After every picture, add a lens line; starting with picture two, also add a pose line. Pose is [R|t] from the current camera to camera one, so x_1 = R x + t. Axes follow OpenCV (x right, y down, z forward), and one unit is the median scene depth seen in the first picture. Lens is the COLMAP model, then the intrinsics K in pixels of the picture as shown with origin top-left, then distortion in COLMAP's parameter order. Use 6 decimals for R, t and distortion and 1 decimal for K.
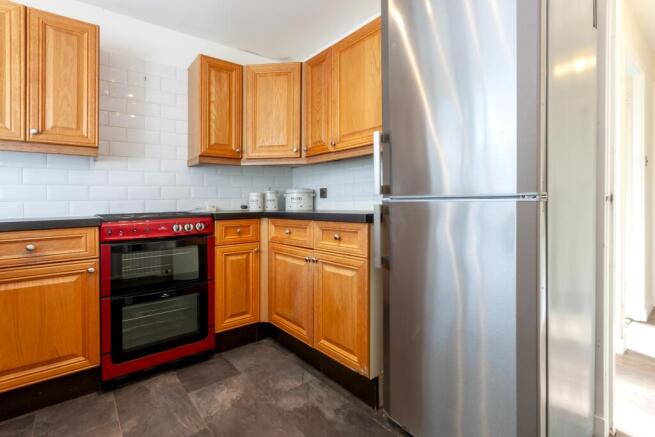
lens RADIAL K [[305.8, 0, 314.9], [0, 305.8, 198.5], [0, 0, 1]] dist [-0.000590, 0.003579]
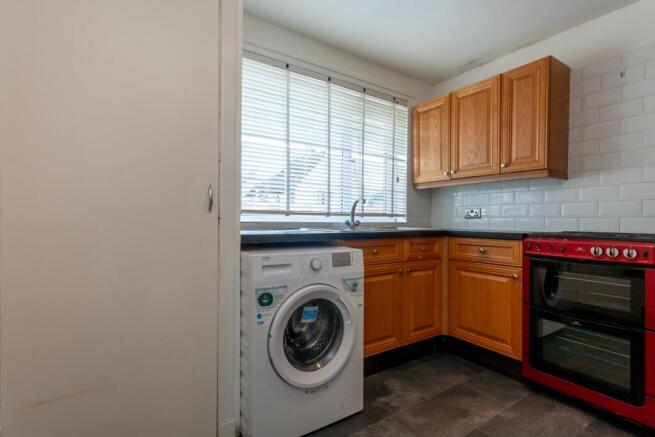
lens RADIAL K [[305.8, 0, 322.4], [0, 305.8, 216.1], [0, 0, 1]] dist [-0.000590, 0.003579]
pose [[-0.060850, 0.004300, -0.998138, 0.449186], [-0.002790, 0.999986, 0.004478, -0.002494], [0.998143, 0.003058, -0.060837, 0.295063]]
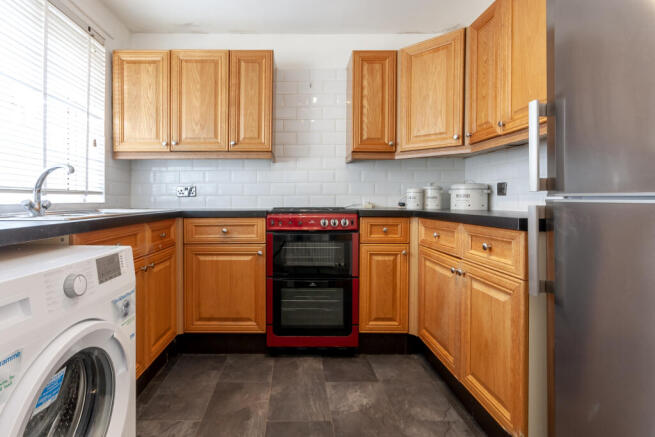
lens RADIAL K [[324.5, 0, 297.0], [0, 324.5, 194.9], [0, 0, 1]] dist [0.002854, 0.002834]
pose [[0.795682, 0.007667, -0.605666, 0.151772], [-0.007568, 0.999968, 0.002716, -0.001376], [0.605667, 0.002423, 0.795715, 0.053824]]
